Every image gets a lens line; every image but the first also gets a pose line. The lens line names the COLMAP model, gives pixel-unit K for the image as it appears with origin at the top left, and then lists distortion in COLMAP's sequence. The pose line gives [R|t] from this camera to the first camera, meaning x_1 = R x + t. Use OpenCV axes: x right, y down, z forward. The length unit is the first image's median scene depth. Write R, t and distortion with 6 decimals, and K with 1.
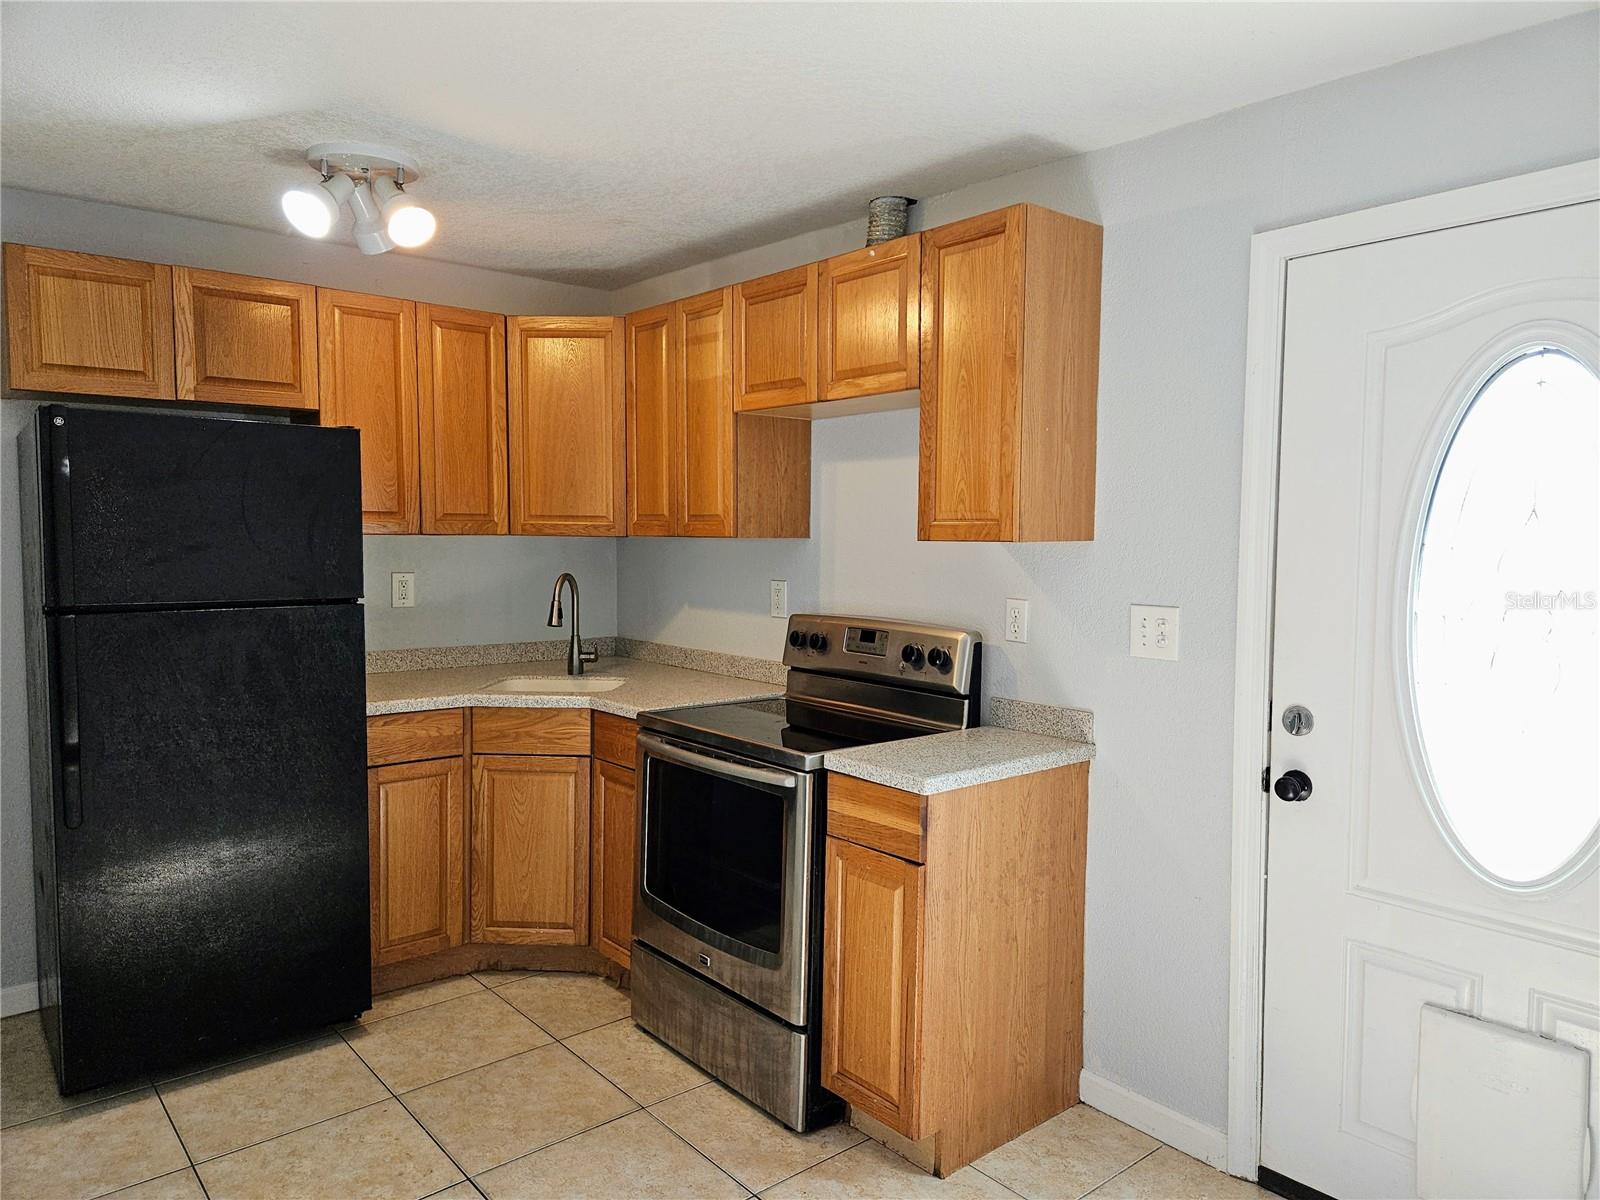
lens RADIAL K [[1076.7, 0, 793.3], [0, 1076.7, 590.5], [0, 0, 1]] dist [0.072573, -0.078230]
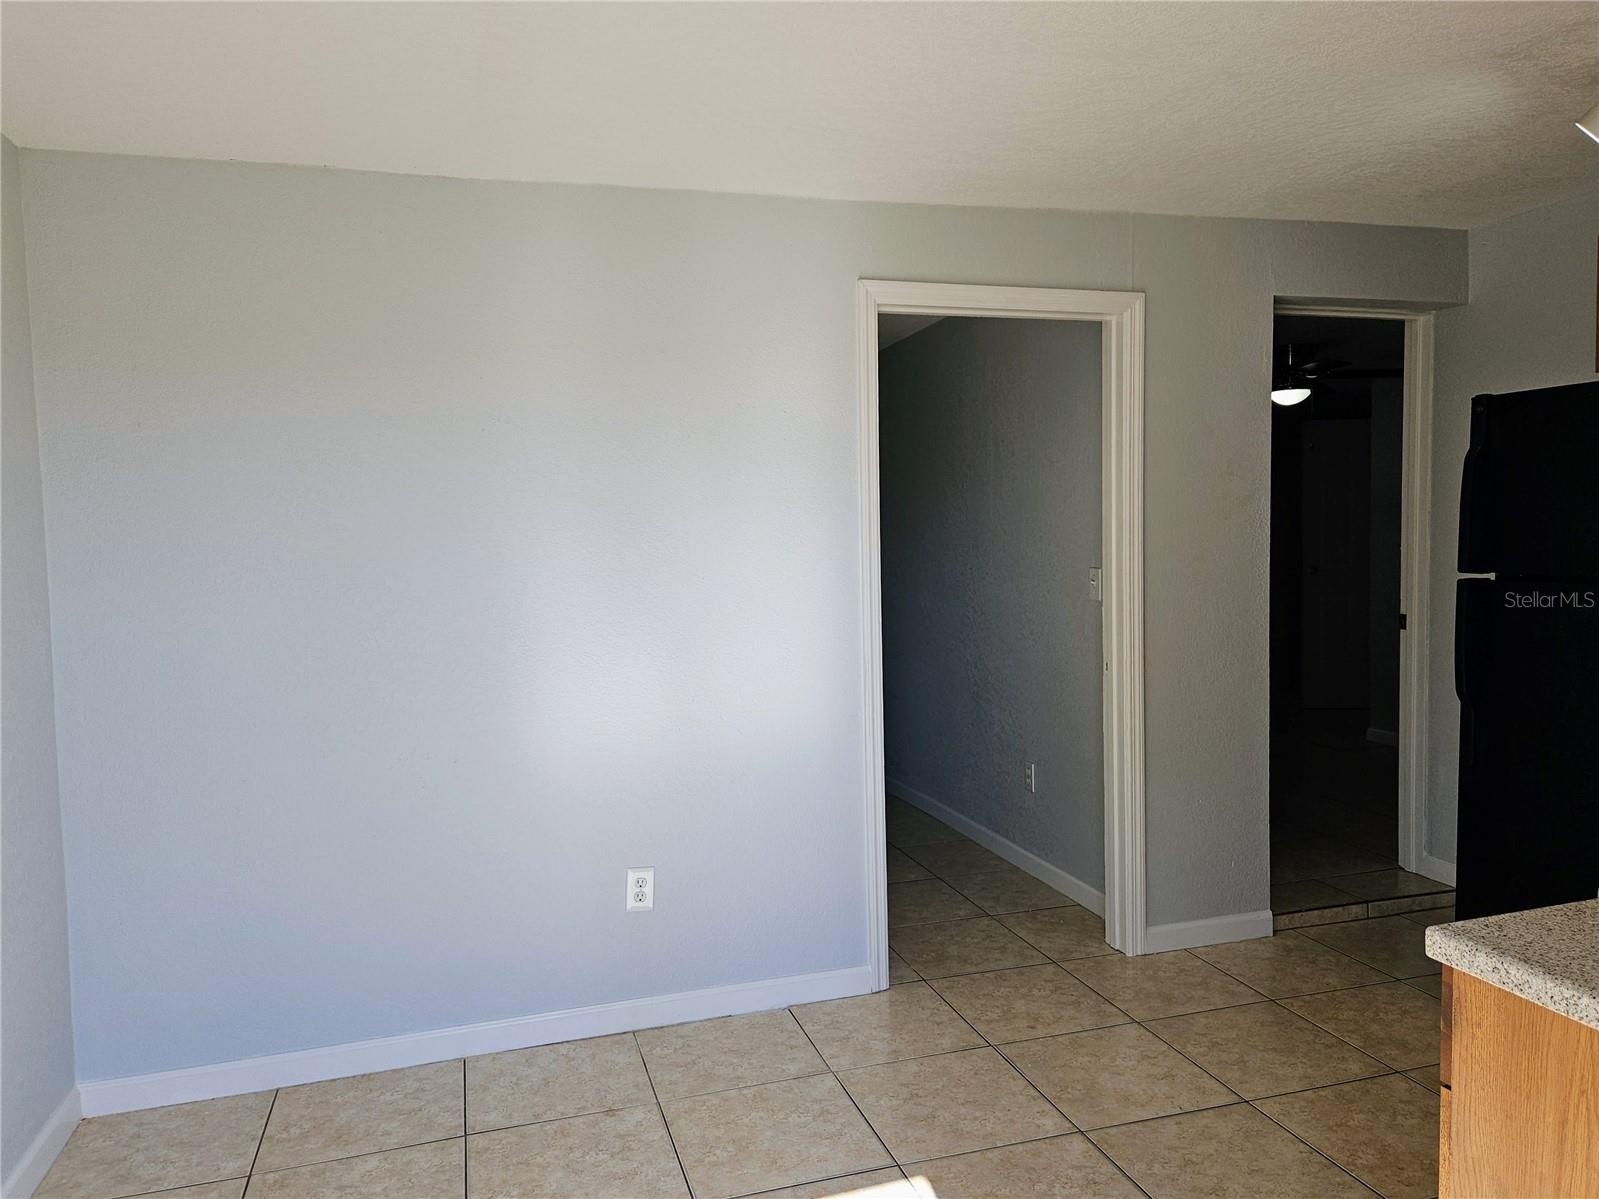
lens RADIAL K [[1076.0, 0, 792.8], [0, 1076.0, 590.0], [0, 0, 1]] dist [0.072573, -0.078230]
pose [[-0.400108, 0.049717, -0.915118, 0.538612], [-0.034765, 0.996985, 0.069365, -0.016916], [0.915808, 0.059567, -0.397174, 0.654232]]
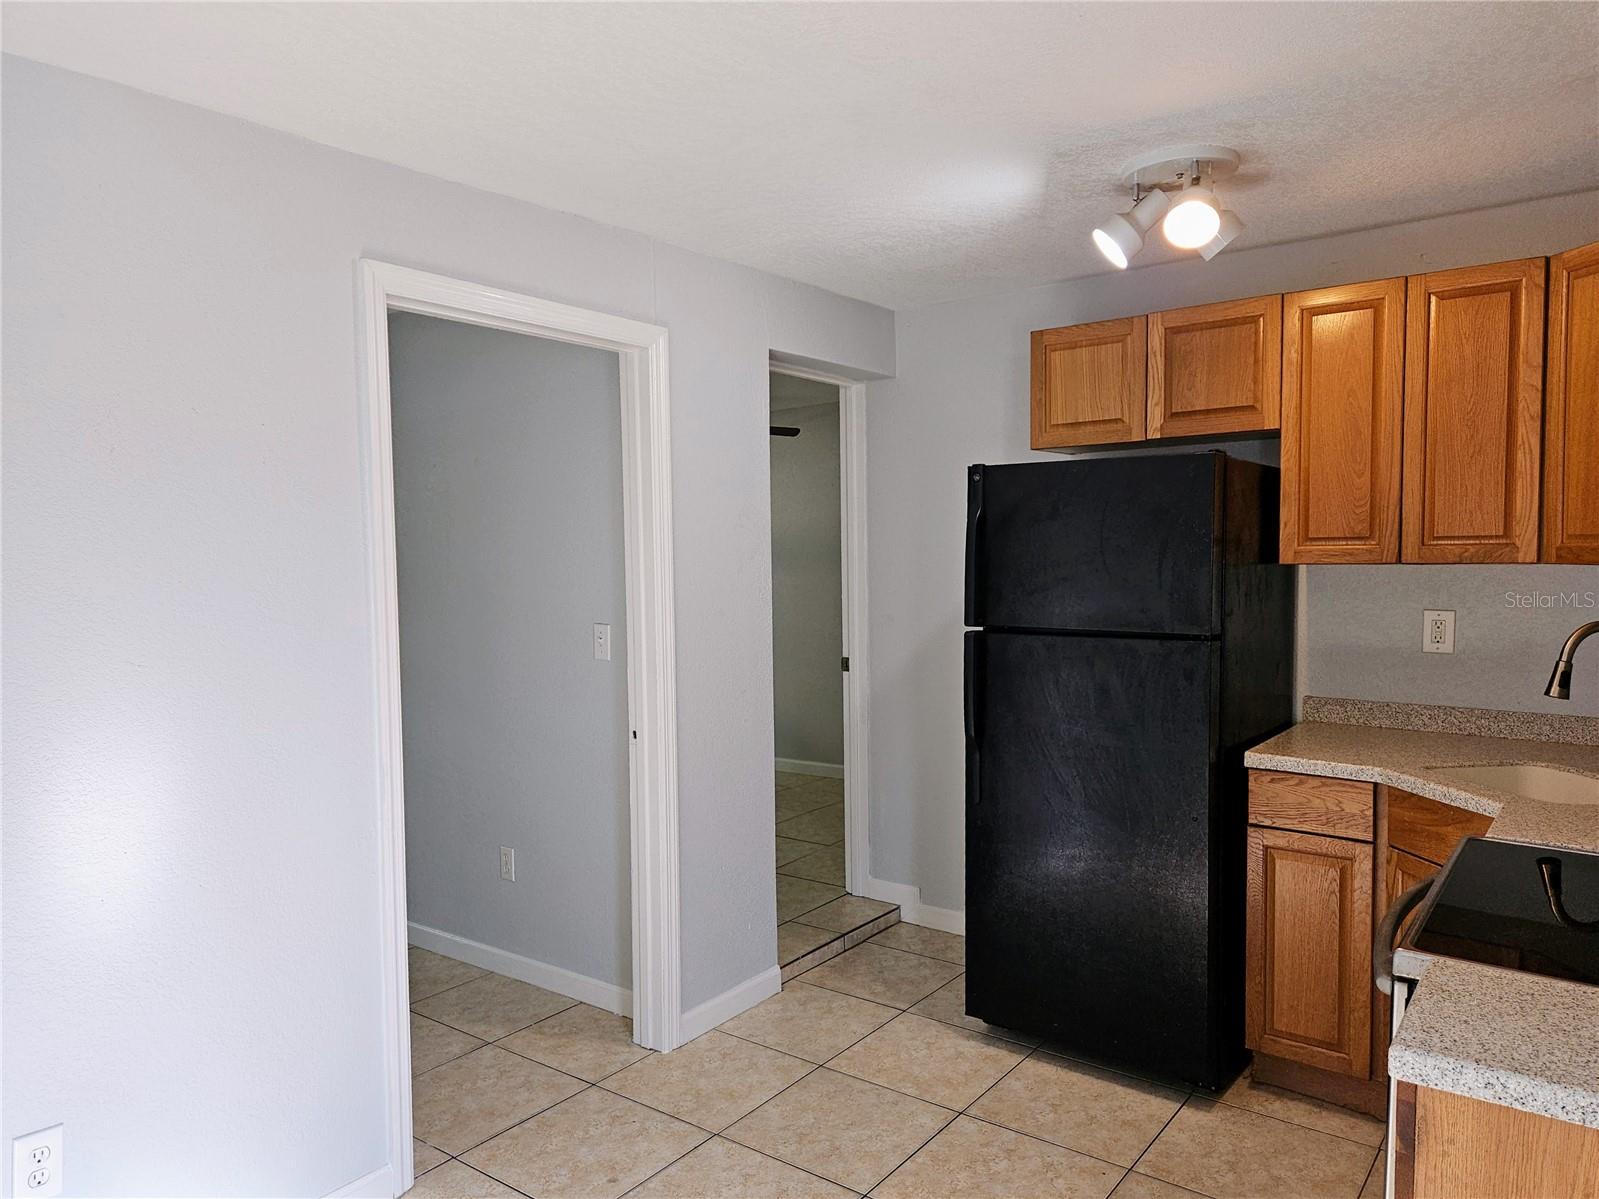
lens RADIAL K [[1093.3, 0, 790.8], [0, 1093.3, 606.1], [0, 0, 1]] dist [0.084292, -0.068994]
pose [[0.218617, 0.039923, -0.974994, 0.413945], [-0.041627, 0.998635, 0.031557, -0.030931], [0.974923, 0.033687, 0.219980, 0.422123]]
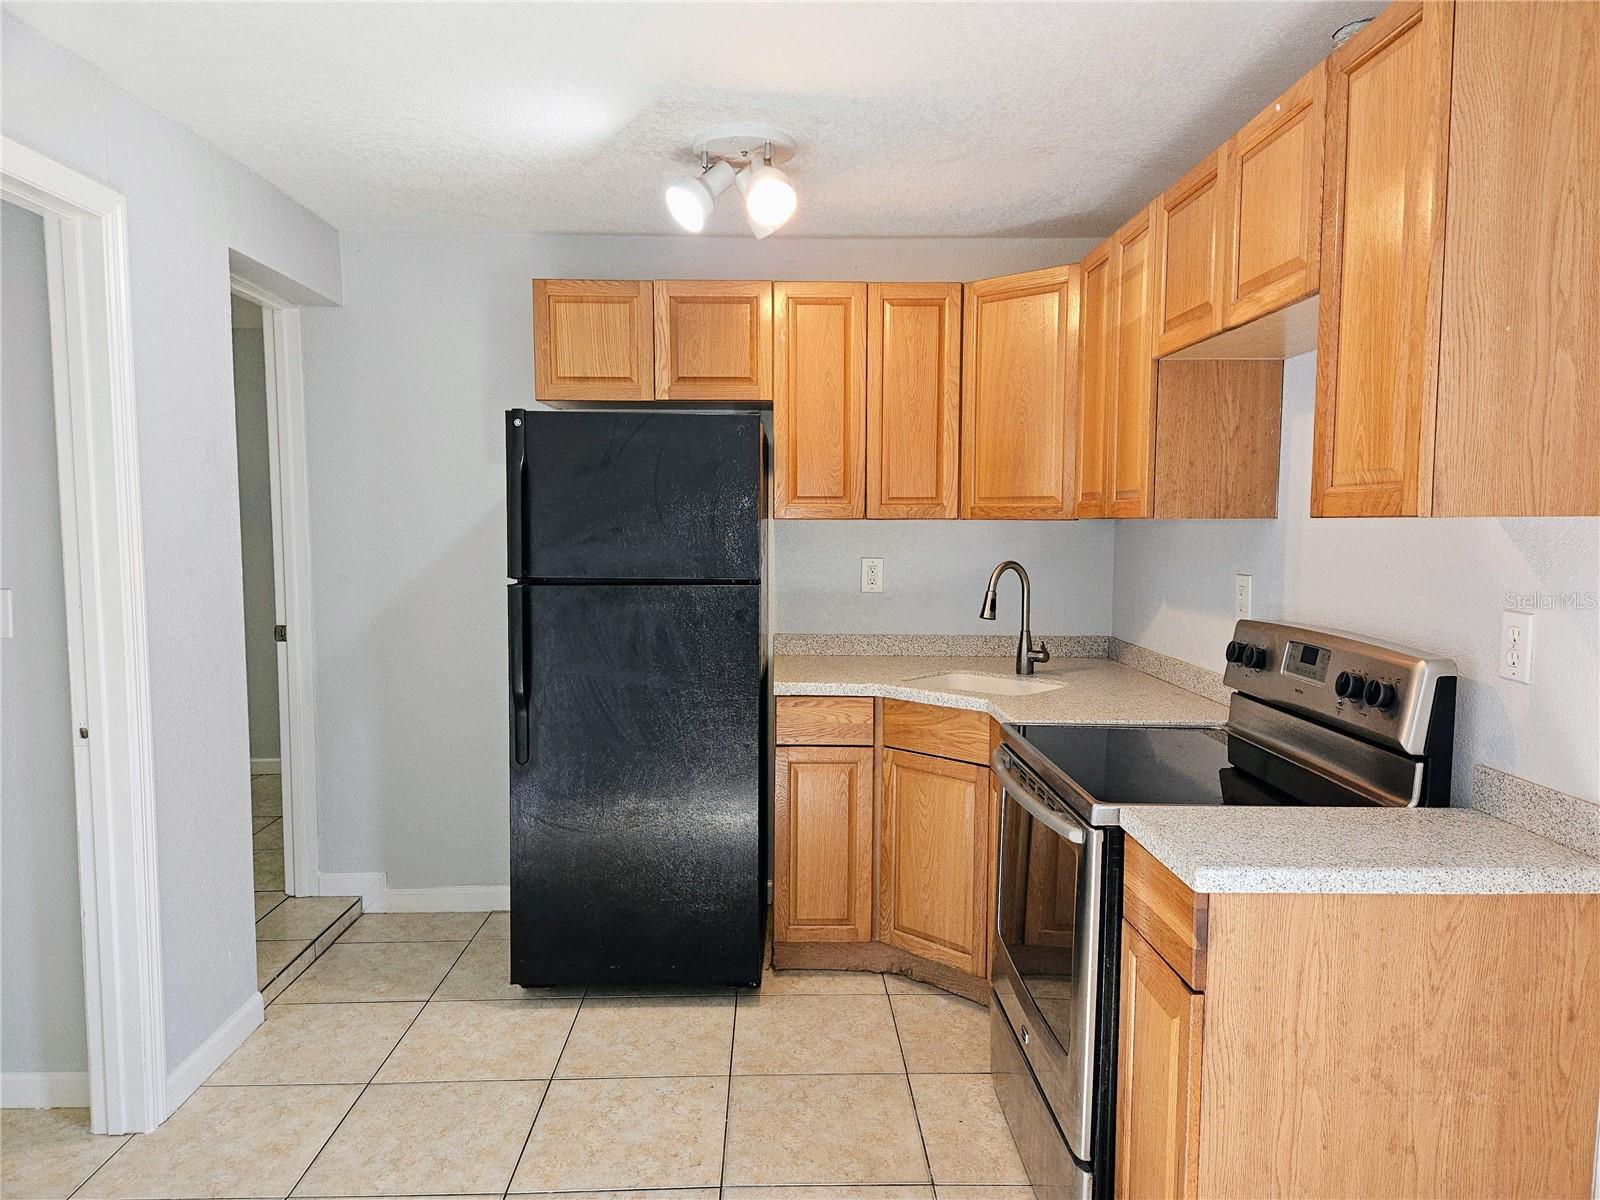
lens RADIAL K [[1064.1, 0, 790.4], [0, 1064.1, 593.4], [0, 0, 1]] dist [0.077660, -0.070352]
pose [[0.776763, 0.038485, -0.628616, 0.244286], [-0.032690, 0.999249, 0.020783, -0.001885], [0.628944, 0.004406, 0.777438, 0.225880]]
